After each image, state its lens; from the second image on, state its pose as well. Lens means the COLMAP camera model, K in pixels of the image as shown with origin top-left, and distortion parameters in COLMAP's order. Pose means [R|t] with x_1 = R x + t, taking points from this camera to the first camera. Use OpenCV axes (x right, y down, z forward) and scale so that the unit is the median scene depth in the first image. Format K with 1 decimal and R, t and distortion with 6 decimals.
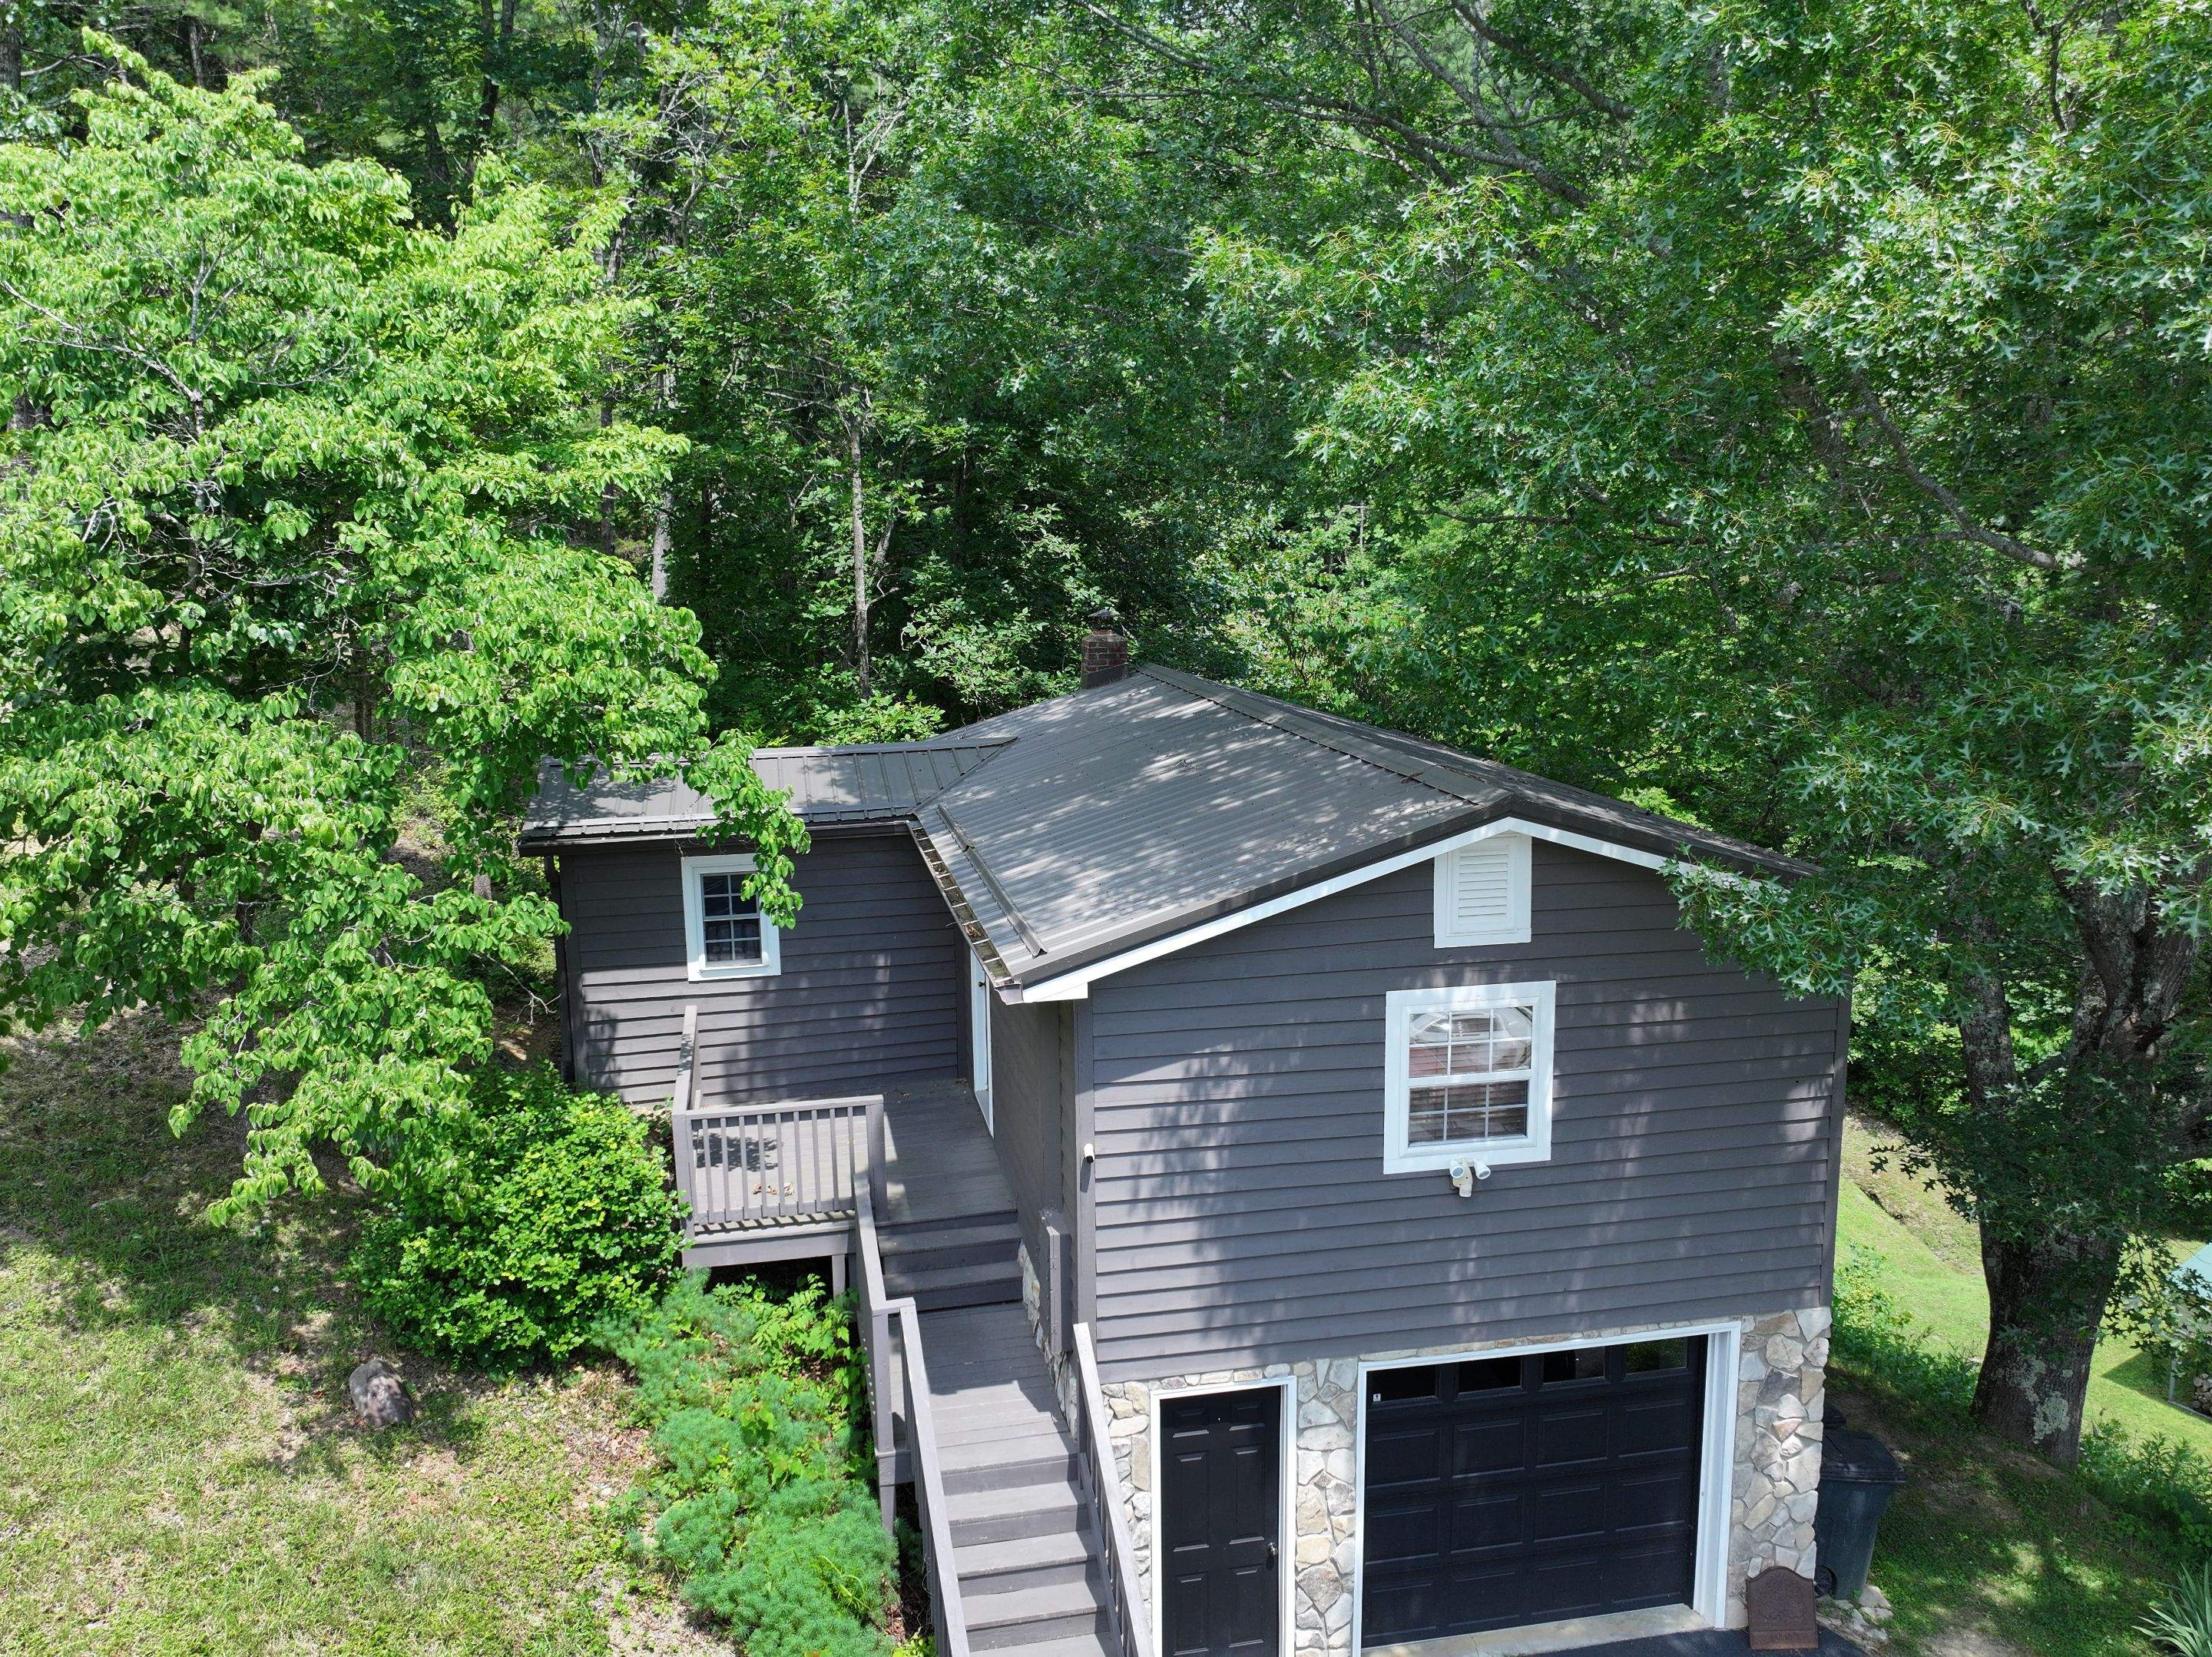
lens RADIAL K [[1769.7, 0, 1104.0], [0, 1769.7, 834.3], [0, 0, 1]] dist [0.009765, -0.001657]
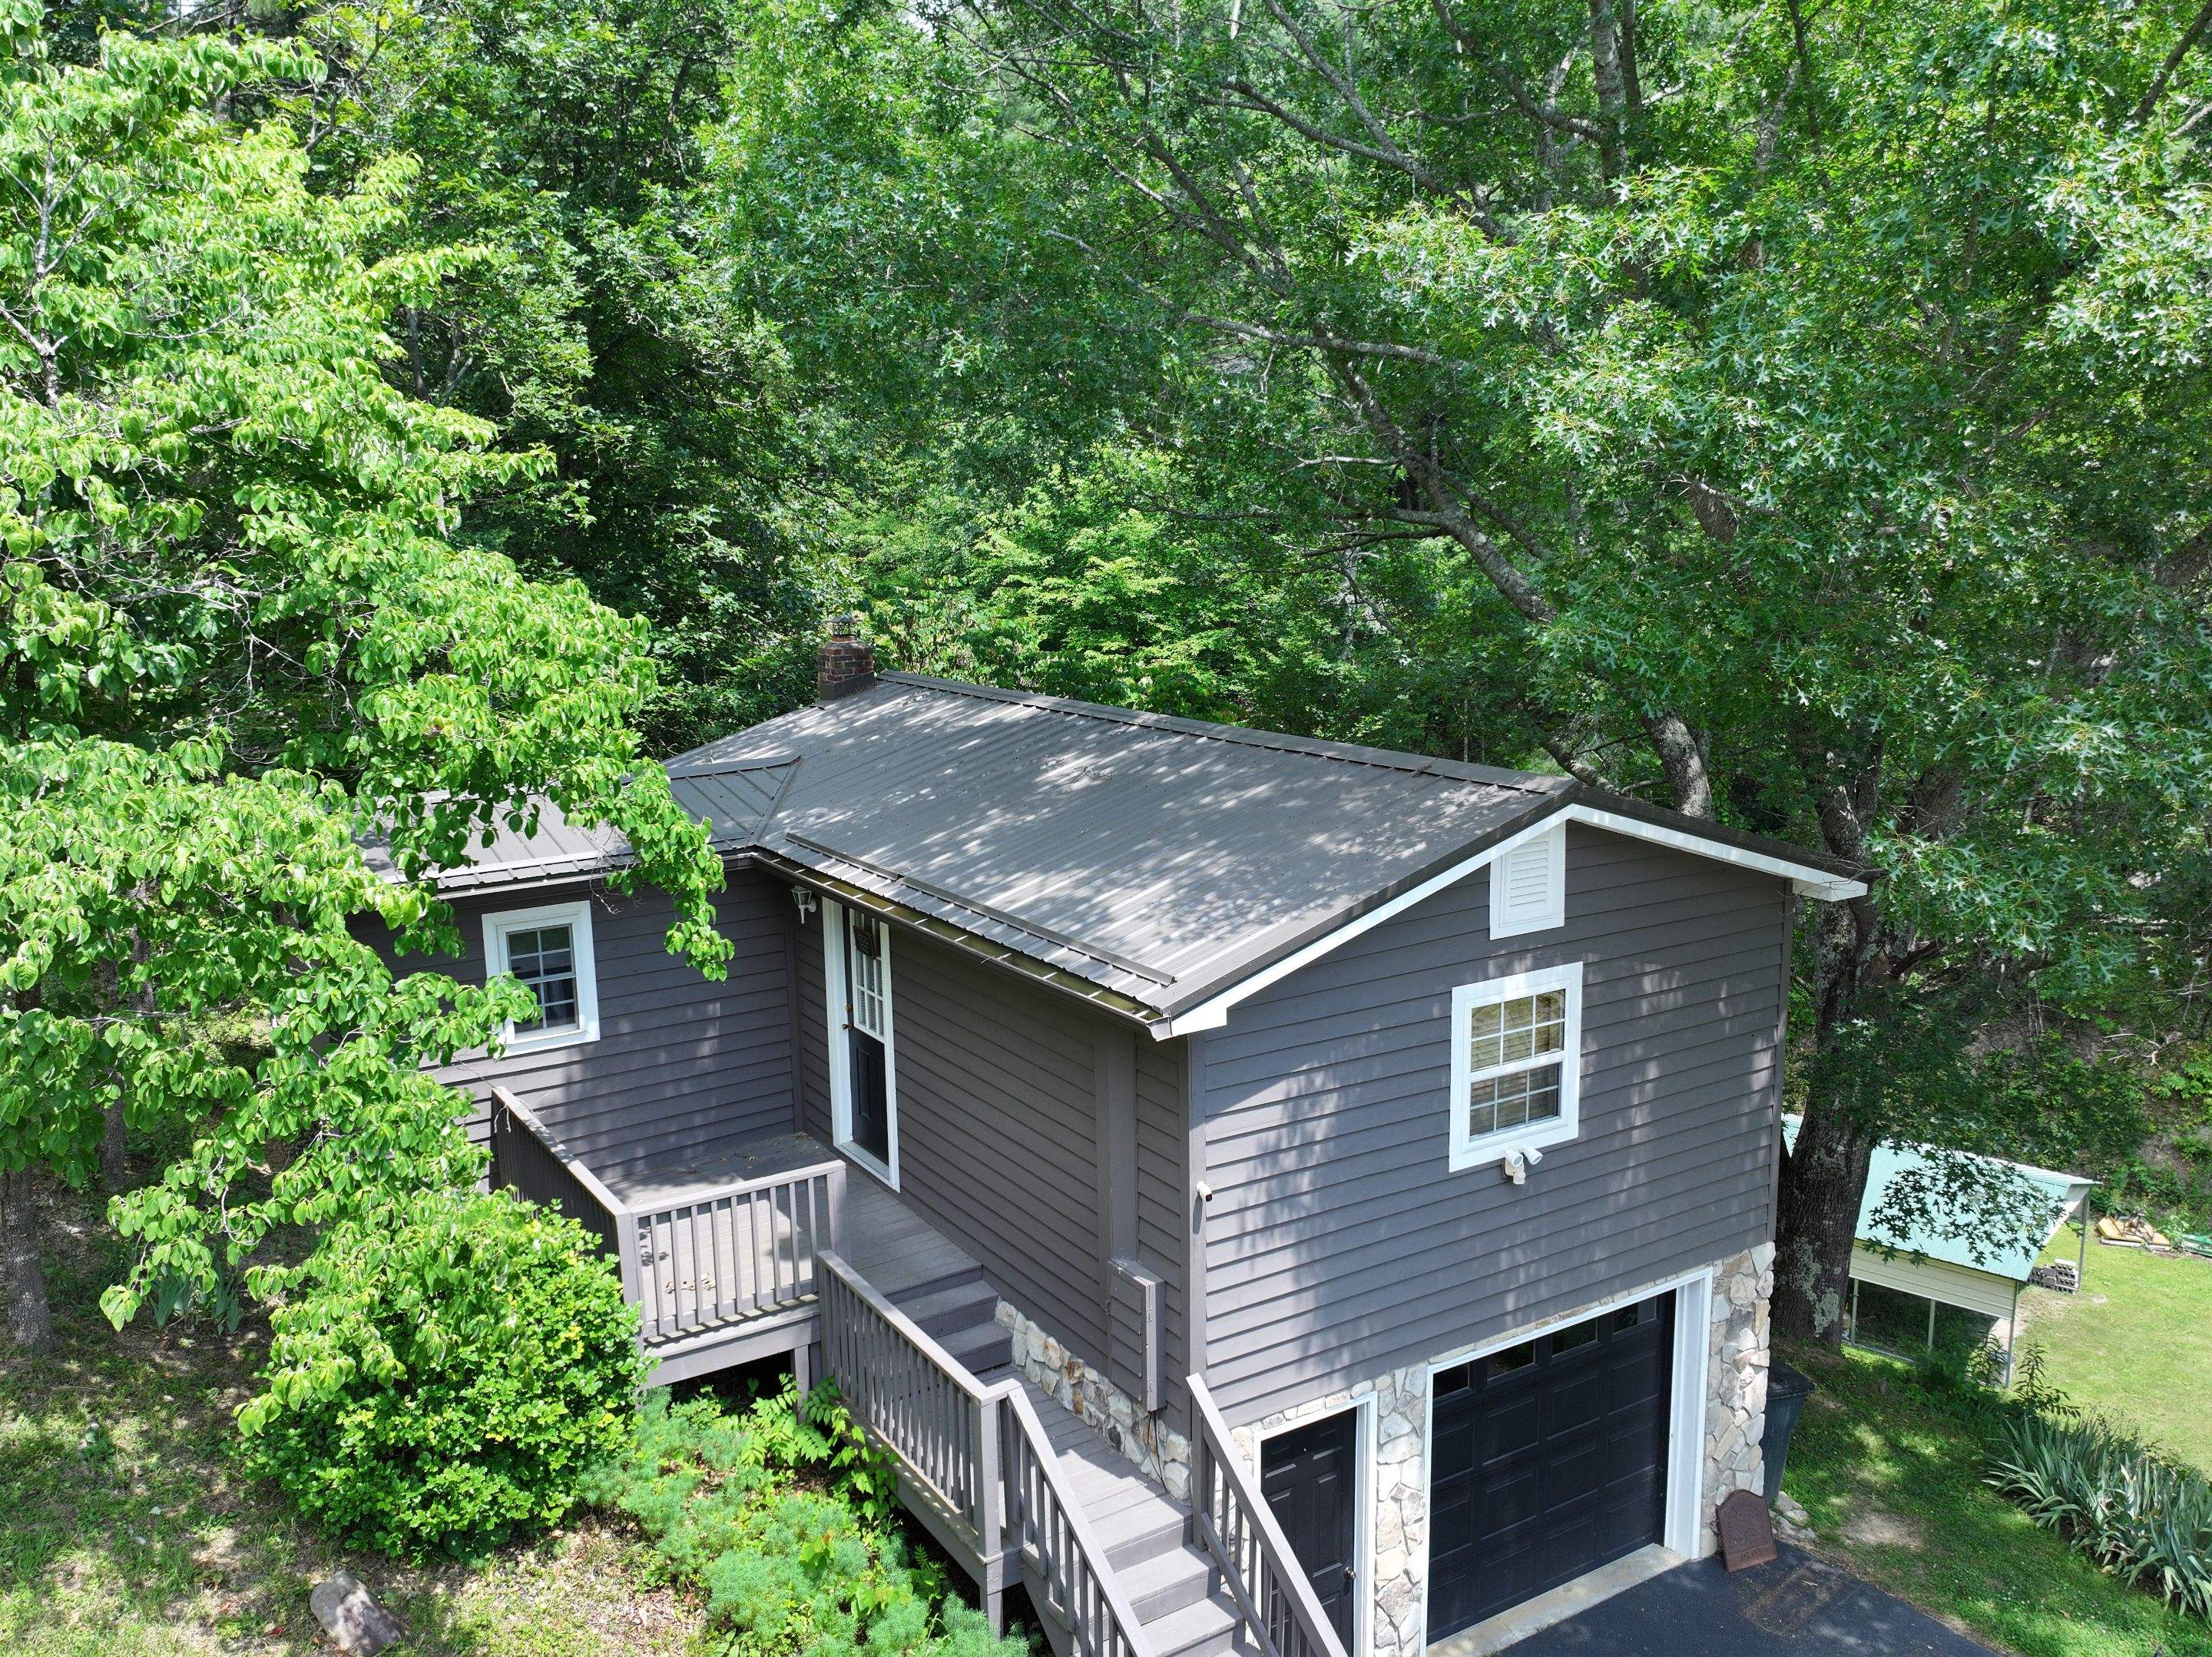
lens RADIAL K [[1772.3, 0, 1106.7], [0, 1772.3, 832.8], [0, 0, 1]] dist [0.000528, 0.014643]
pose [[0.934406, -0.063559, 0.350493, -0.351870], [0.065476, 0.997834, 0.006392, -0.016058], [-0.350140, 0.016976, 0.936544, 0.134690]]
